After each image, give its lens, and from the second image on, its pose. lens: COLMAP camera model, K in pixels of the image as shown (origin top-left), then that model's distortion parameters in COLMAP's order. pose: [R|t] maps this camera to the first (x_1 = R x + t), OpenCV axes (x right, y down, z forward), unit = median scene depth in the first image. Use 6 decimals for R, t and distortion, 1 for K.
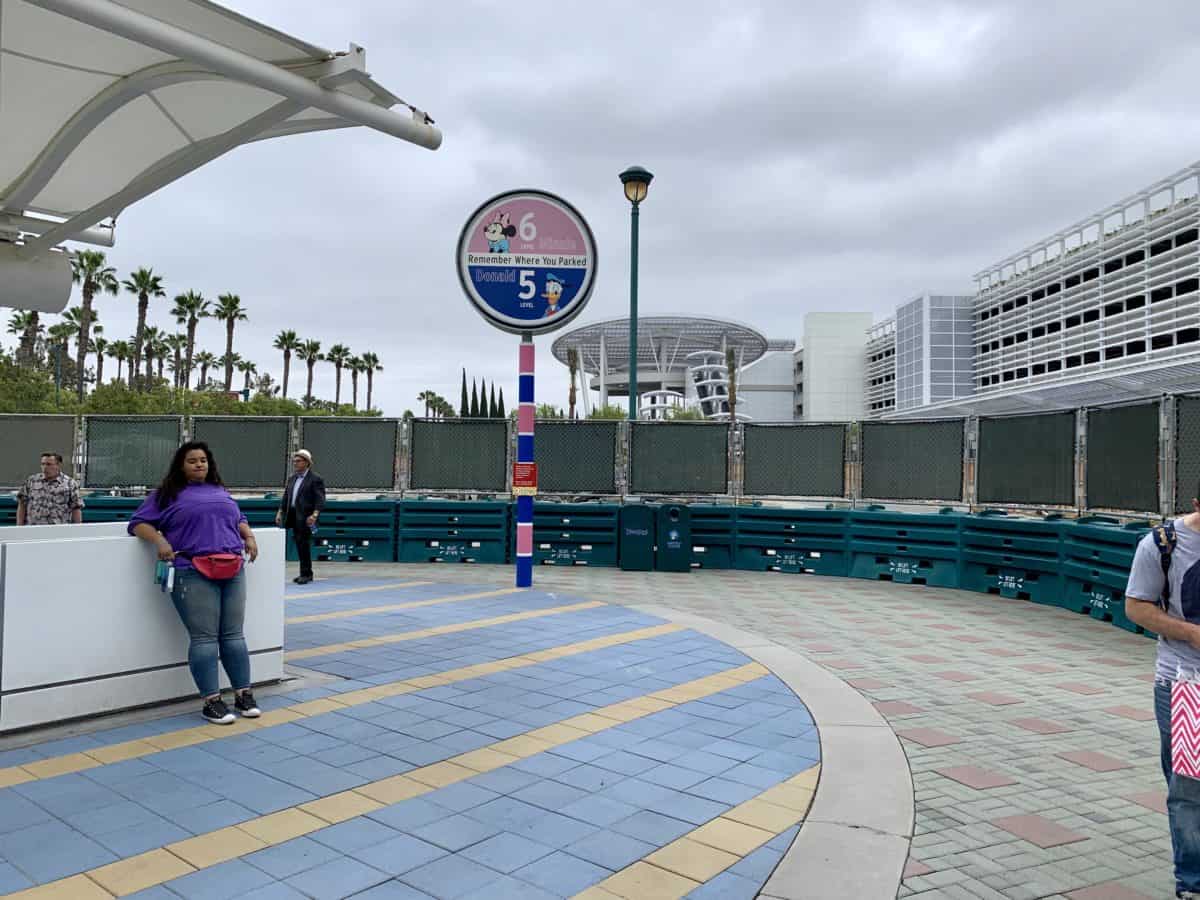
lens RADIAL K [[948.1, 0, 600.0], [0, 948.1, 450.0], [0, 0, 1]] dist [0.007277, 0.002060]
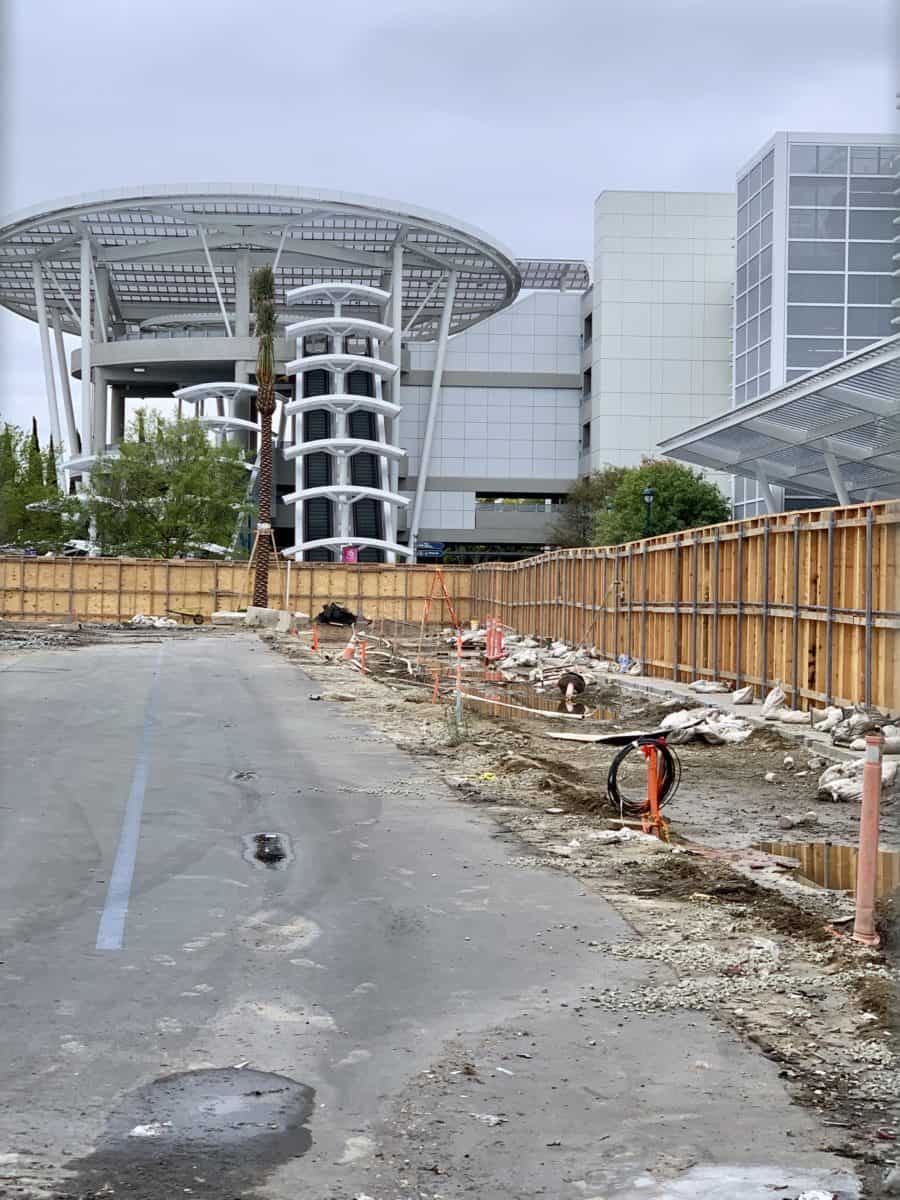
lens RADIAL K [[2305.9, 0, 450.0], [0, 2305.9, 600.0], [0, 0, 1]] dist [-0.022639, 0.064823]
pose [[0.998758, 0.006657, 0.049386, 0.158265], [-0.007904, 0.999654, 0.025099, 0.004615], [-0.049202, -0.025458, 0.998464, 0.046256]]
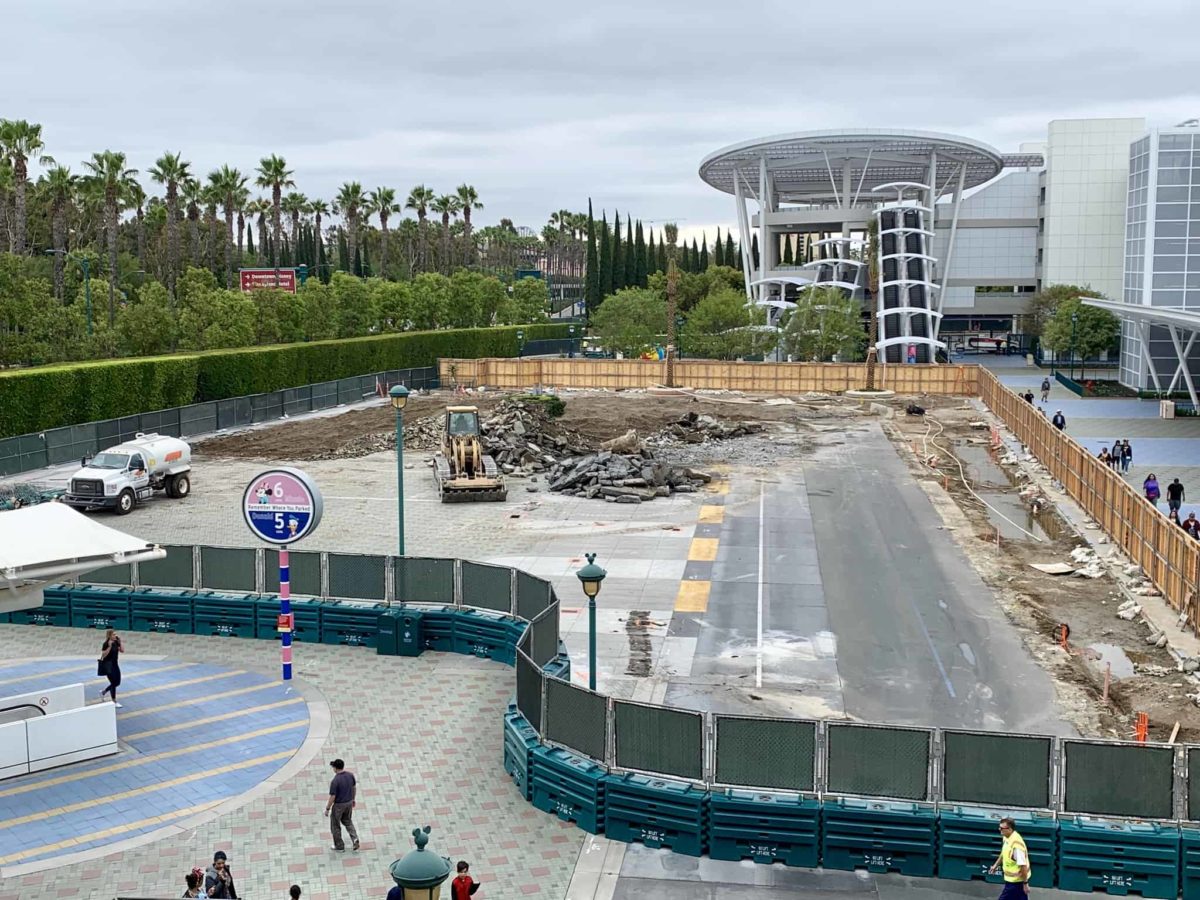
lens RADIAL K [[1386.9, 0, 600.0], [0, 1386.9, 450.0], [0, 0, 1]] dist [0.192965, -0.588405]
pose [[0.982068, 0.013782, -0.188023, 0.127648], [0.014141, 0.989129, 0.146366, -0.085654], [0.187996, -0.146400, 0.971197, -0.183259]]
